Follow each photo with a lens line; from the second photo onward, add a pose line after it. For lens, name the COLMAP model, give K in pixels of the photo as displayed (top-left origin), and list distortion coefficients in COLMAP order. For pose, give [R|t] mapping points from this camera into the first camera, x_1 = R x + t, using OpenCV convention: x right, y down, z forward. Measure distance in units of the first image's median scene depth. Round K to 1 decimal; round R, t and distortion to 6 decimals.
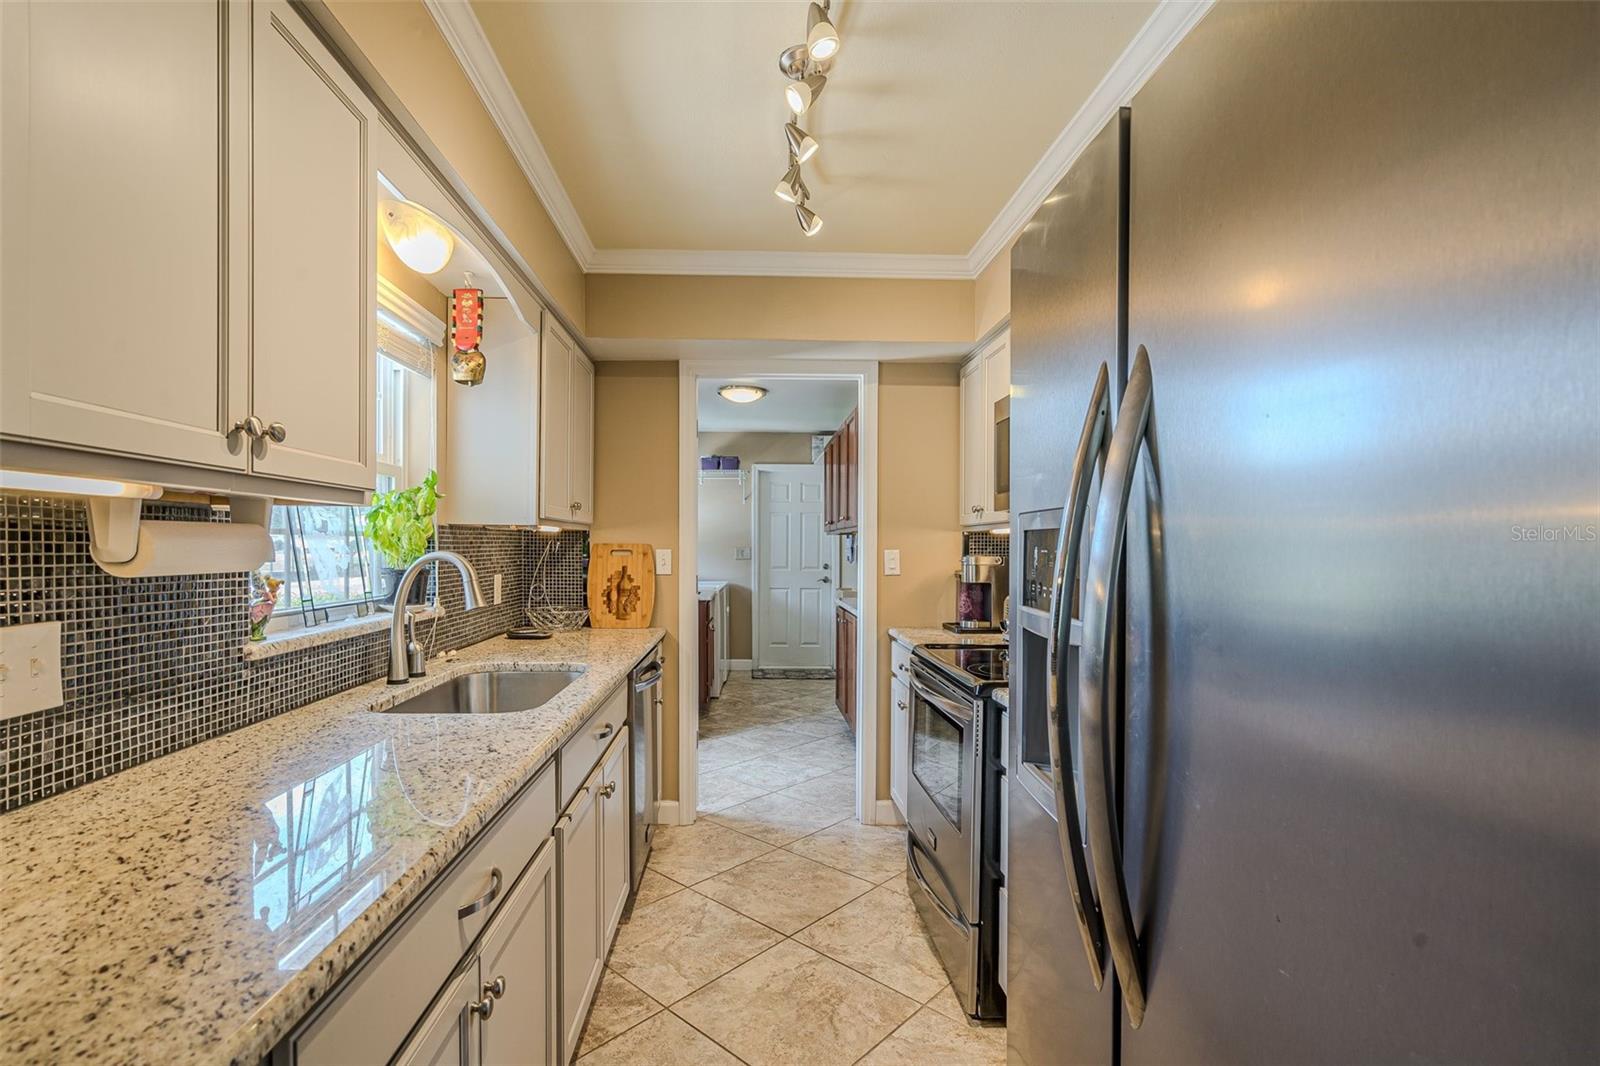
lens RADIAL K [[731.9, 0, 797.8], [0, 731.9, 545.1], [0, 0, 1]] dist [-0.005432, 0.003260]
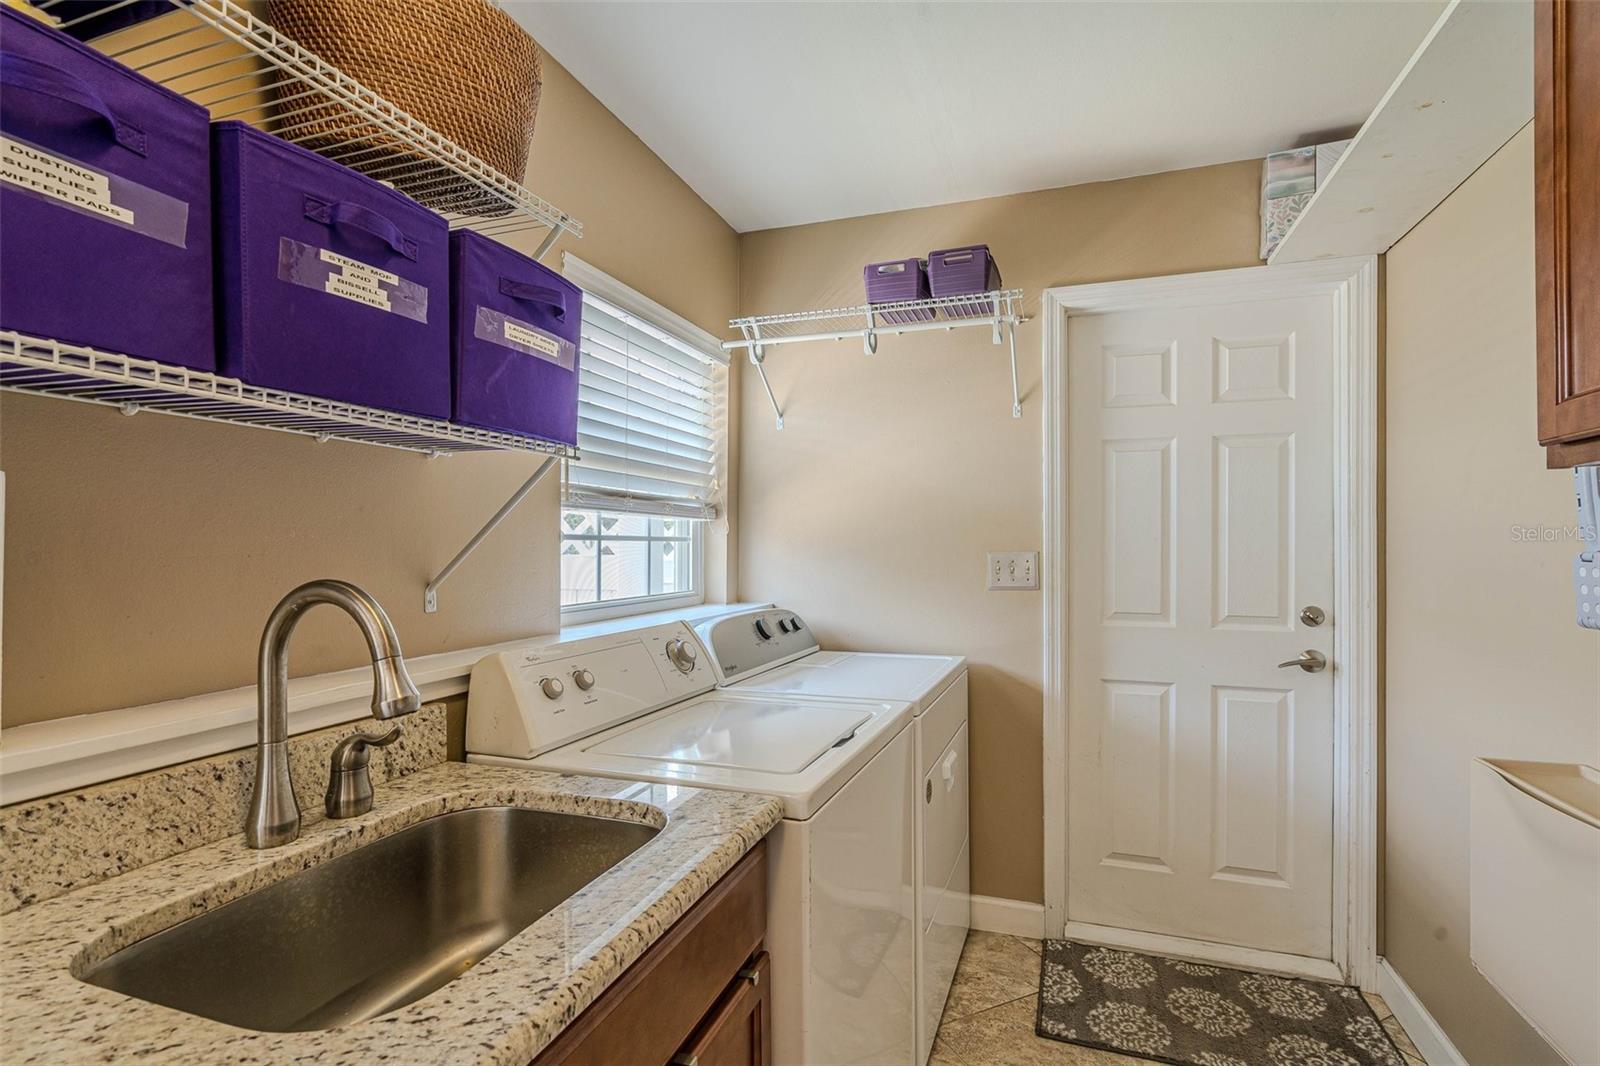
lens RADIAL K [[731.9, 0, 786.0], [0, 731.9, 549.5], [0, 0, 1]] dist [-0.005432, 0.003260]
pose [[0.906448, -0.001067, -0.422316, -0.031206], [0.002412, 0.999994, 0.002650, 0.001278], [0.422311, -0.003421, 0.906445, 0.696858]]
